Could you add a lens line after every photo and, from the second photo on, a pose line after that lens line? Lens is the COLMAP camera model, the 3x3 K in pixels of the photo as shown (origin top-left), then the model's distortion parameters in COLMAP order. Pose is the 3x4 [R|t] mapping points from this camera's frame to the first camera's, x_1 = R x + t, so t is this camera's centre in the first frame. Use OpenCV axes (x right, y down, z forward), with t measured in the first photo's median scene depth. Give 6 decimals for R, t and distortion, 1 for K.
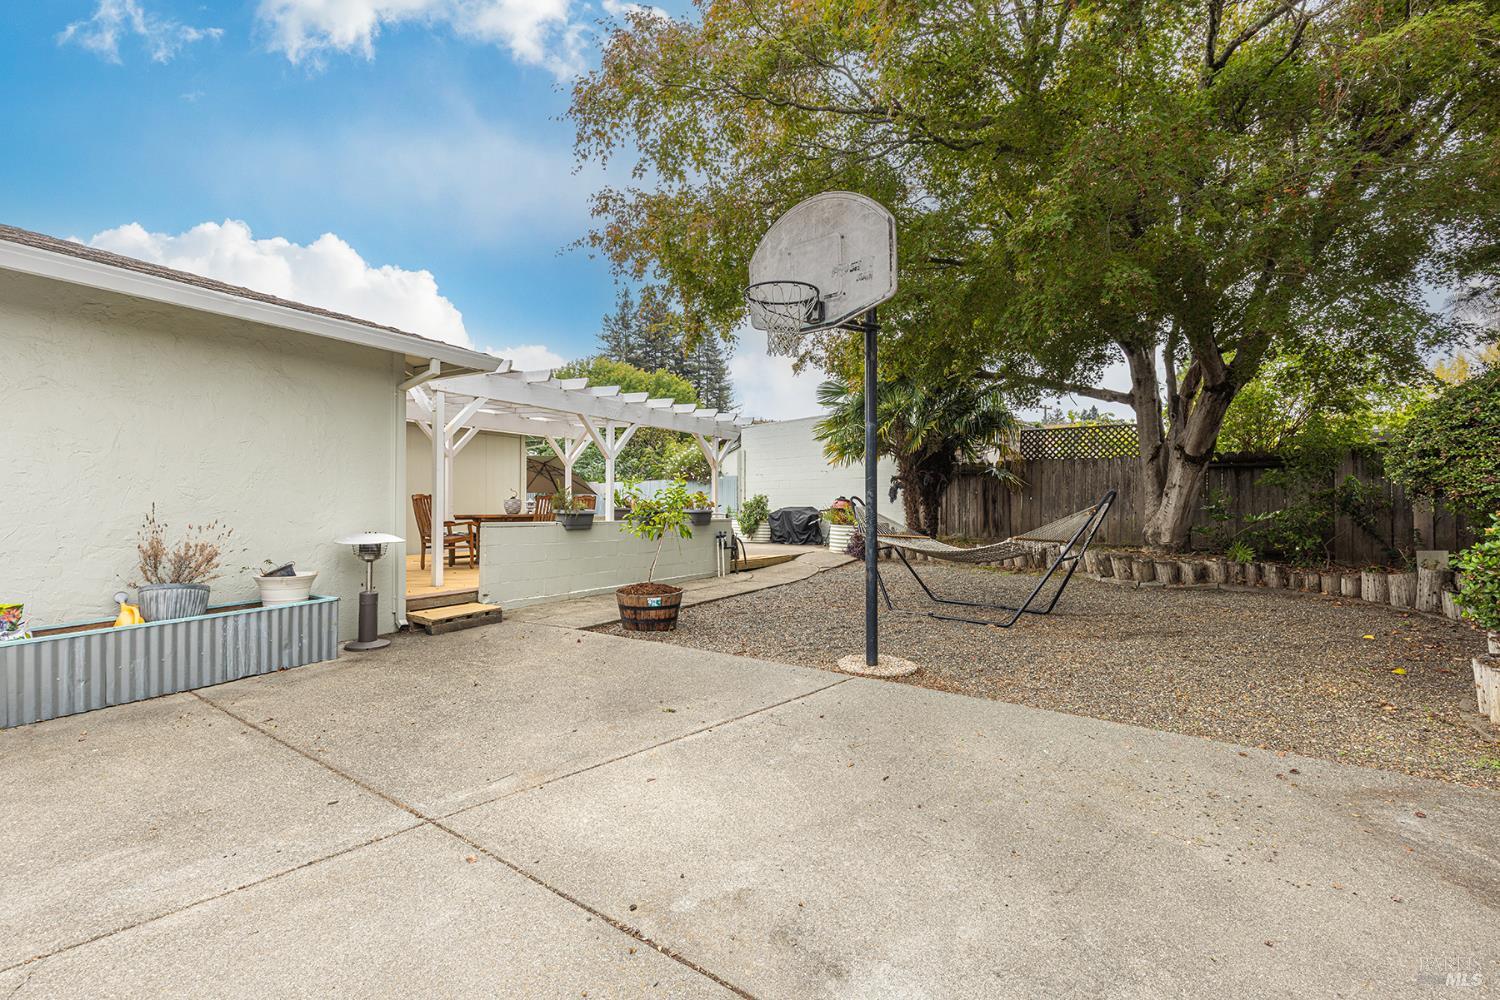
lens RADIAL K [[670.4, 0, 759.5], [0, 670.4, 505.9], [0, 0, 1]] dist [0.009830, -0.002034]
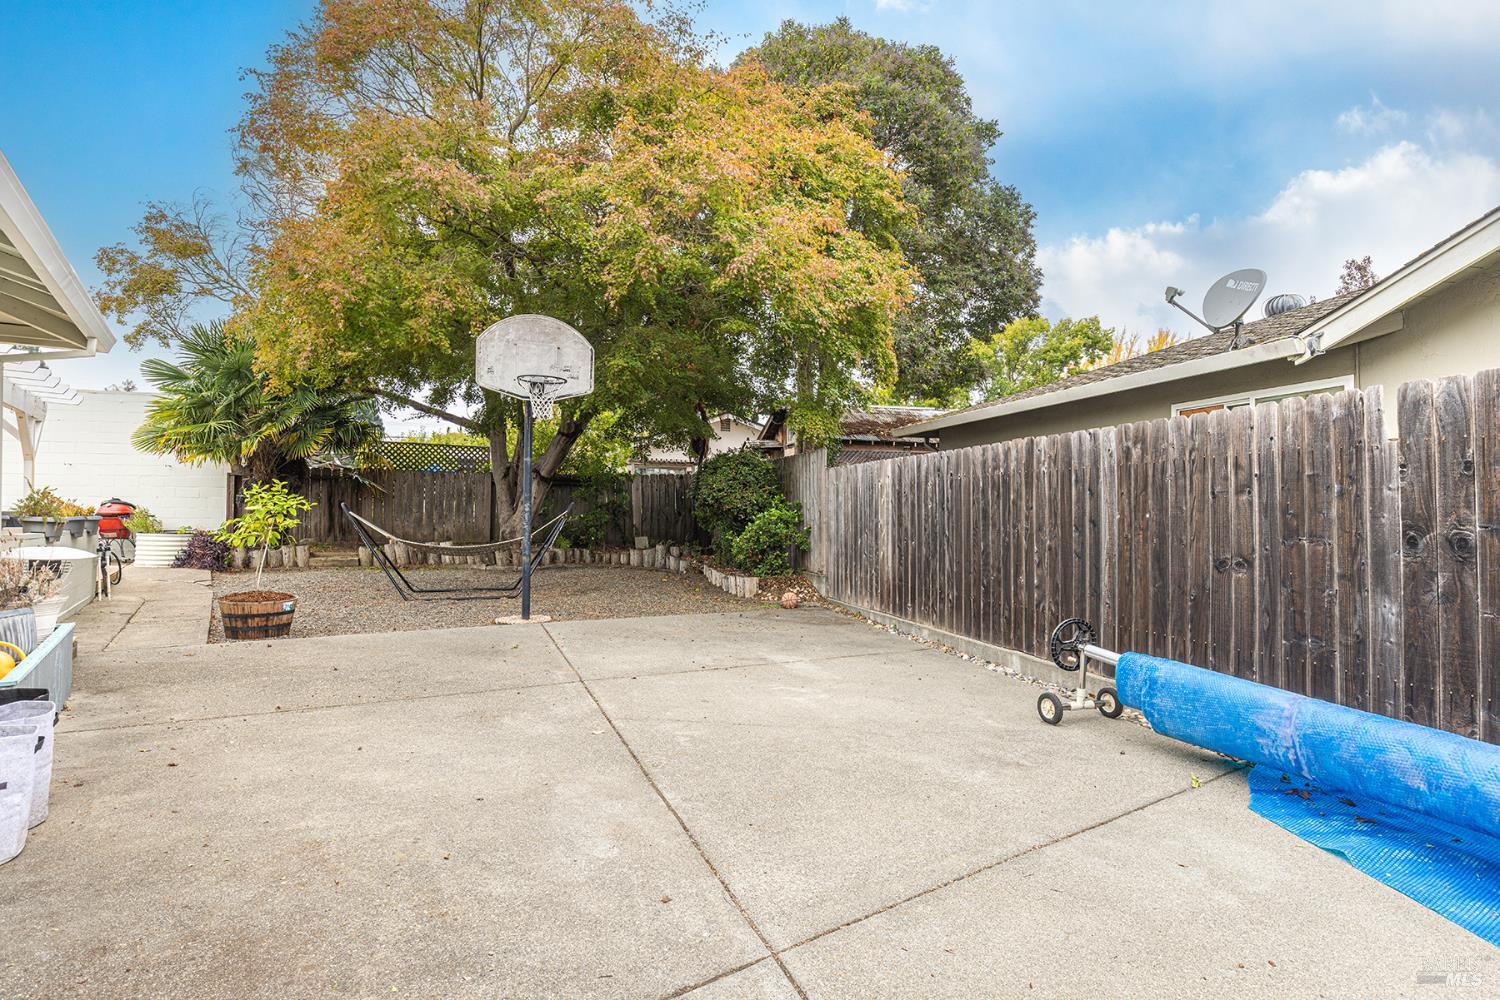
lens RADIAL K [[746.9, 0, 760.6], [0, 746.9, 502.0], [0, 0, 1]] dist [0.000584, -0.001172]
pose [[0.417606, 0.010665, 0.908566, -0.555147], [-0.001846, 0.999939, -0.010889, -0.003320], [-0.908626, 0.002870, 0.417600, -0.084674]]
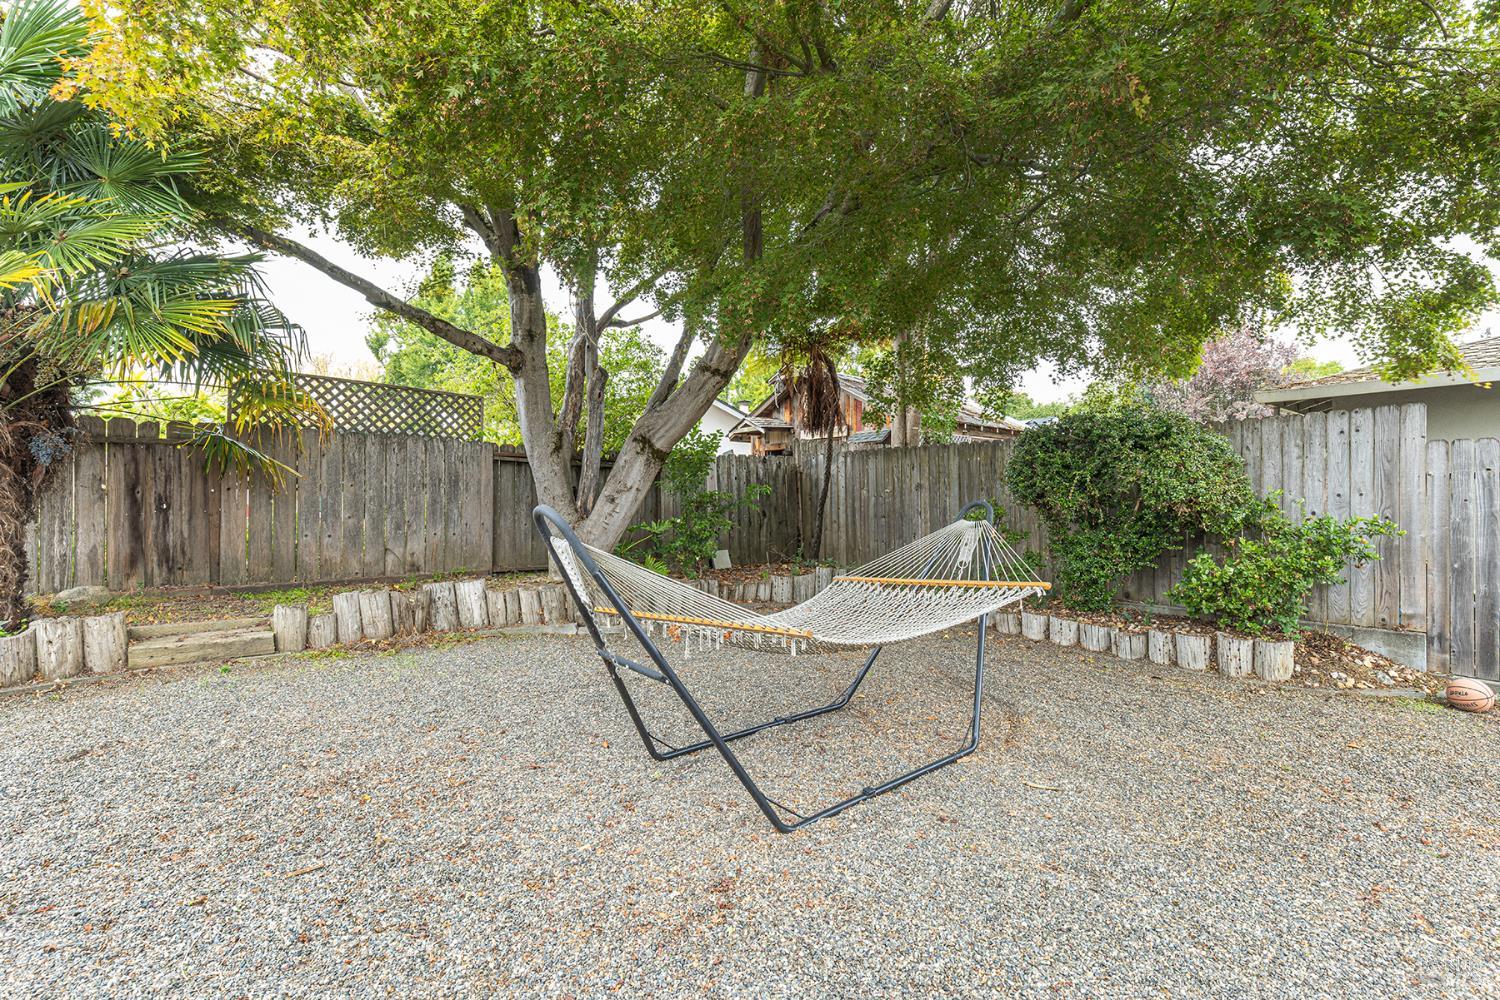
lens RADIAL K [[670.4, 0, 762.0], [0, 670.4, 499.4], [0, 0, 1]] dist [0.009830, -0.002034]
pose [[0.039529, -0.000225, 0.999218, -0.121089], [-0.001707, 0.999998, 0.000293, -0.017050], [-0.999217, -0.001717, 0.039529, 0.754143]]
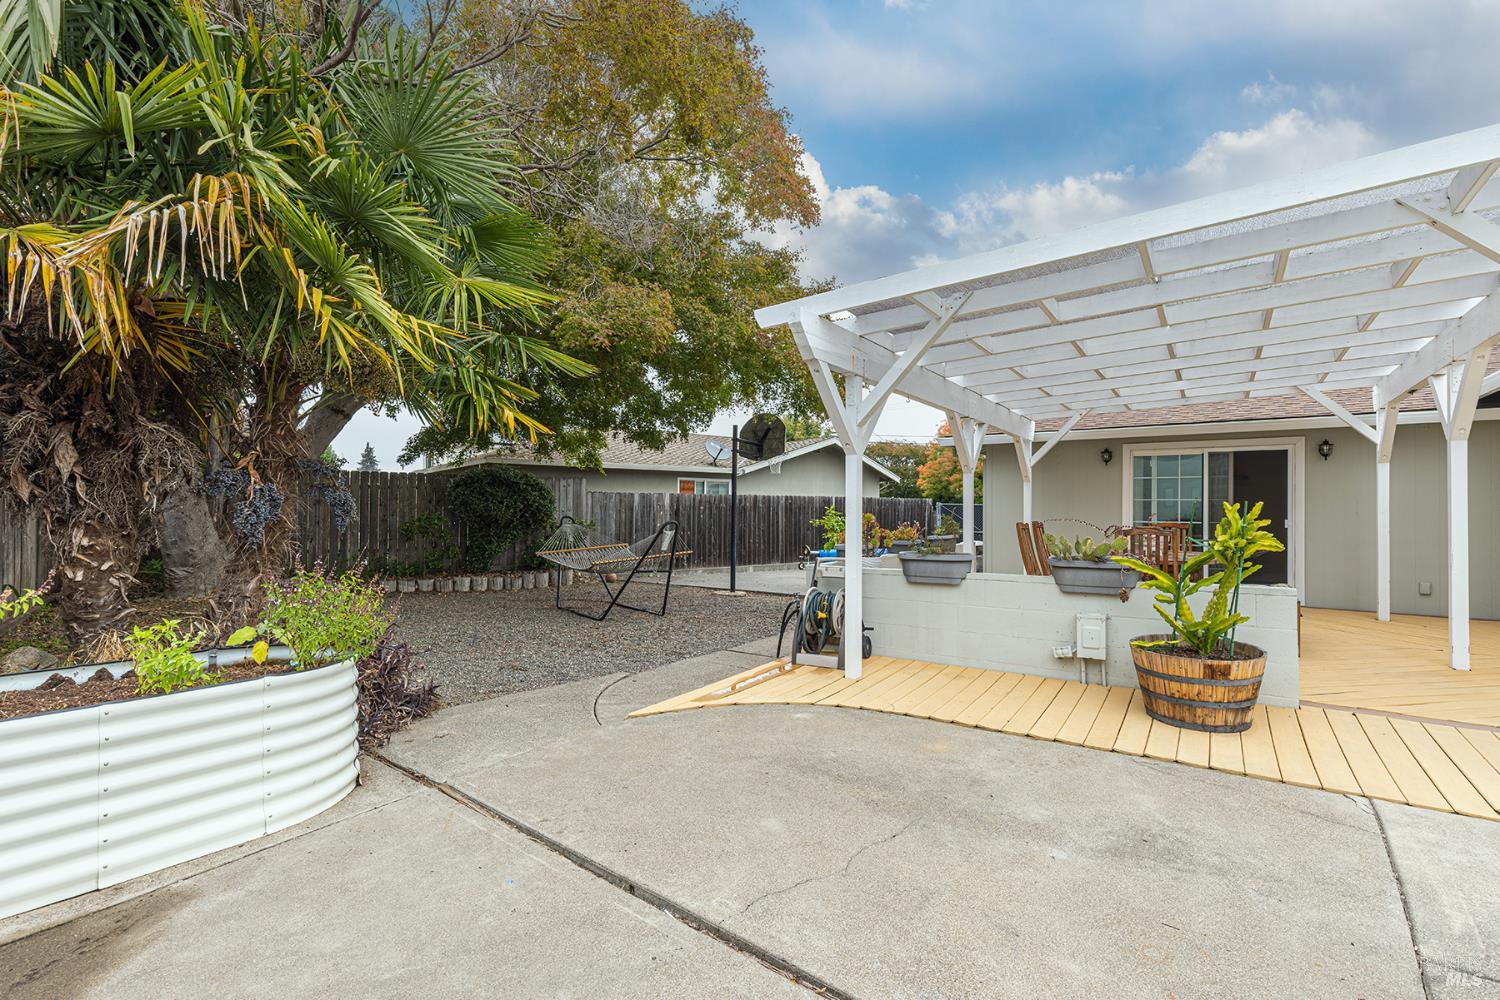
lens RADIAL K [[670.4, 0, 754.6], [0, 670.4, 505.0], [0, 0, 1]] dist [0.009830, -0.002034]
pose [[-0.997085, -0.004372, 0.076169, -0.065998], [-0.004990, 0.999956, -0.007921, -0.024335], [-0.076131, -0.008278, -0.997063, 1.700808]]
